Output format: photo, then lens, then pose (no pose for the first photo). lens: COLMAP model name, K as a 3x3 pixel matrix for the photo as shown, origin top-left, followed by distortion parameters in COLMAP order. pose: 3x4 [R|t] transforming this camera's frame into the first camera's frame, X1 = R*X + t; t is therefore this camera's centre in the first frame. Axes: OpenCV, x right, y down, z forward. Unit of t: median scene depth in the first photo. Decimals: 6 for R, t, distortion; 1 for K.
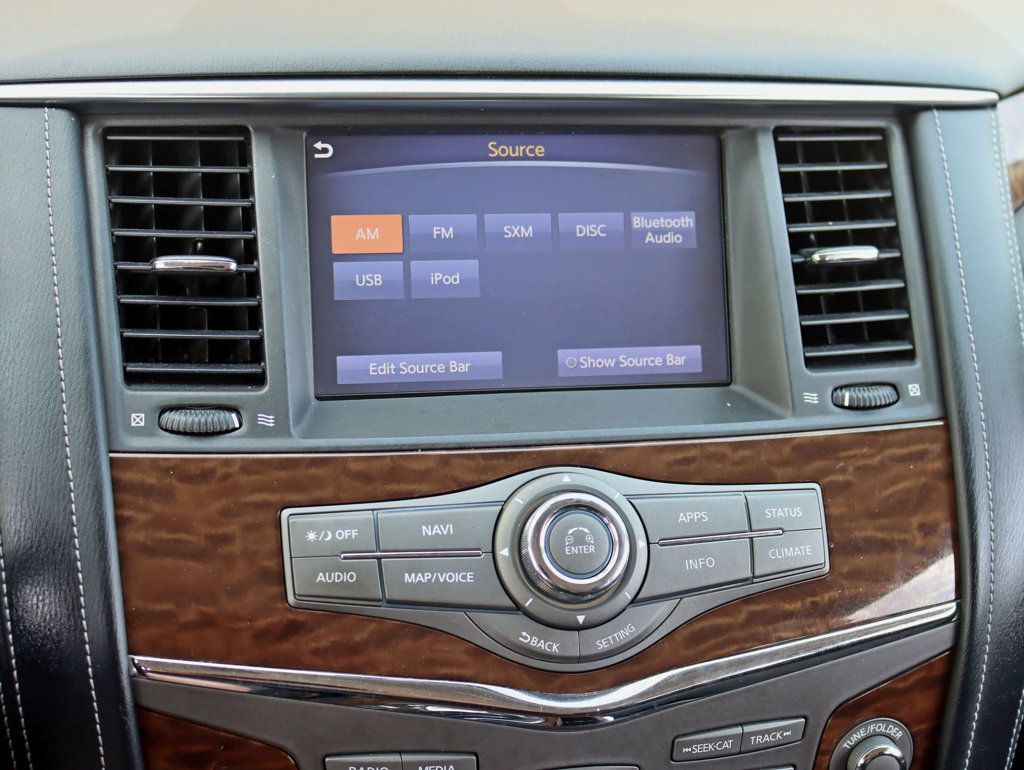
lens RADIAL K [[1532.1, 0, 513.2], [0, 1532.1, 381.5], [0, 0, 1]] dist [-0.027685, 0.000000]
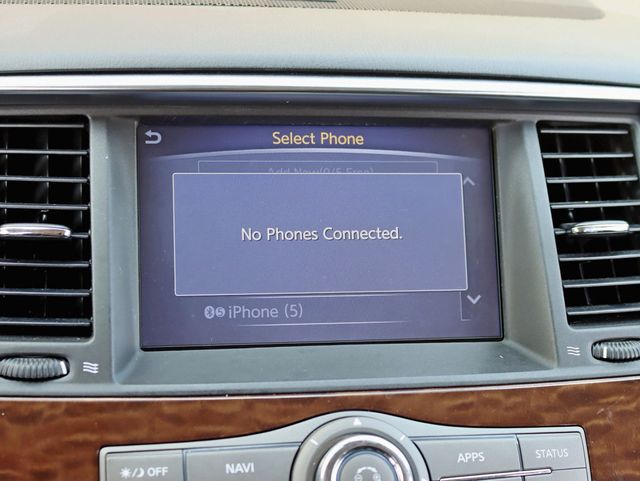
lens RADIAL K [[1006.0, 0, 319.7], [0, 1006.0, 244.5], [0, 0, 1]] dist [-0.042425, 0.000000]
pose [[0.999403, 0.002002, -0.034492, 0.031760], [-0.005343, 0.995268, -0.097022, 0.005430], [0.034135, 0.097148, 0.994684, 0.249763]]
